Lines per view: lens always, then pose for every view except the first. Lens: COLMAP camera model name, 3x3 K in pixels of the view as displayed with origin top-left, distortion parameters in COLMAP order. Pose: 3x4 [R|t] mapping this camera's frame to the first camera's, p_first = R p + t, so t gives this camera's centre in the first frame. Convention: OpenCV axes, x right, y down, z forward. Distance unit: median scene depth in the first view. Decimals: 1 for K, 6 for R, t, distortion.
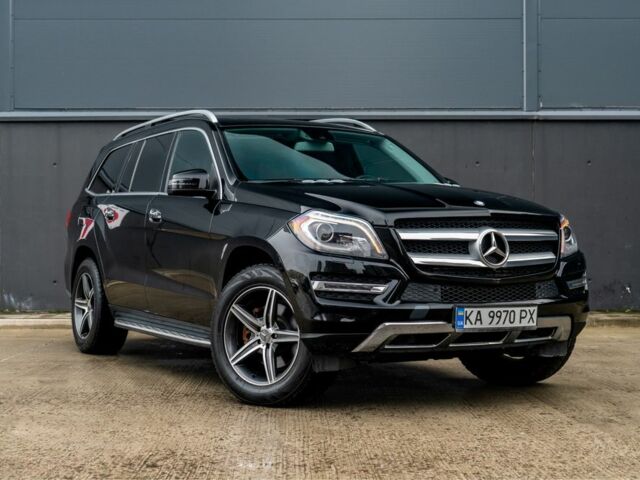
lens RADIAL K [[1069.9, 0, 320.0], [0, 1069.9, 240.0], [0, 0, 1]] dist [0.015989, -0.081297]
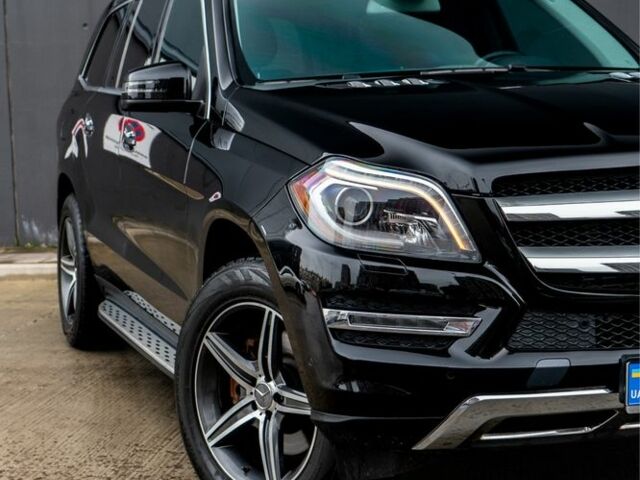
lens RADIAL K [[1394.7, 0, 320.0], [0, 1394.7, 240.0], [0, 0, 1]] dist [0.031221, -0.106467]
pose [[0.985301, -0.013609, -0.170287, 0.093064], [0.032061, 0.993840, 0.106083, -0.057048], [0.167794, -0.109983, 0.979668, 0.354133]]
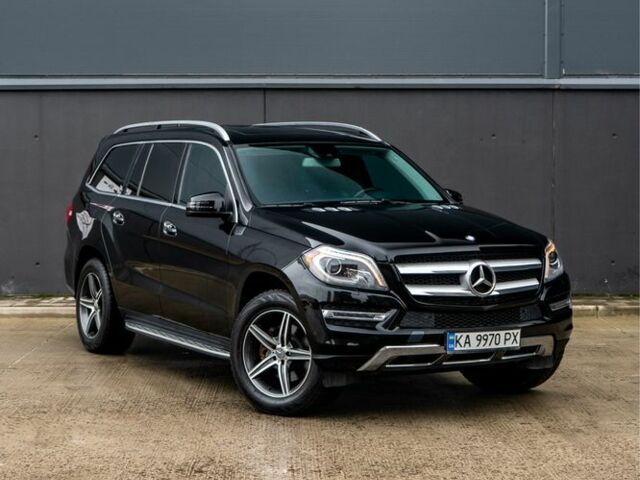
lens RADIAL K [[1394.7, 0, 320.0], [0, 1394.7, 240.0], [0, 0, 1]] dist [0.031221, -0.106467]
pose [[0.999995, 0.000831, 0.002933, -0.013930], [-0.001000, 0.998301, 0.058252, -0.116415], [-0.002879, -0.058254, 0.998298, -0.464259]]
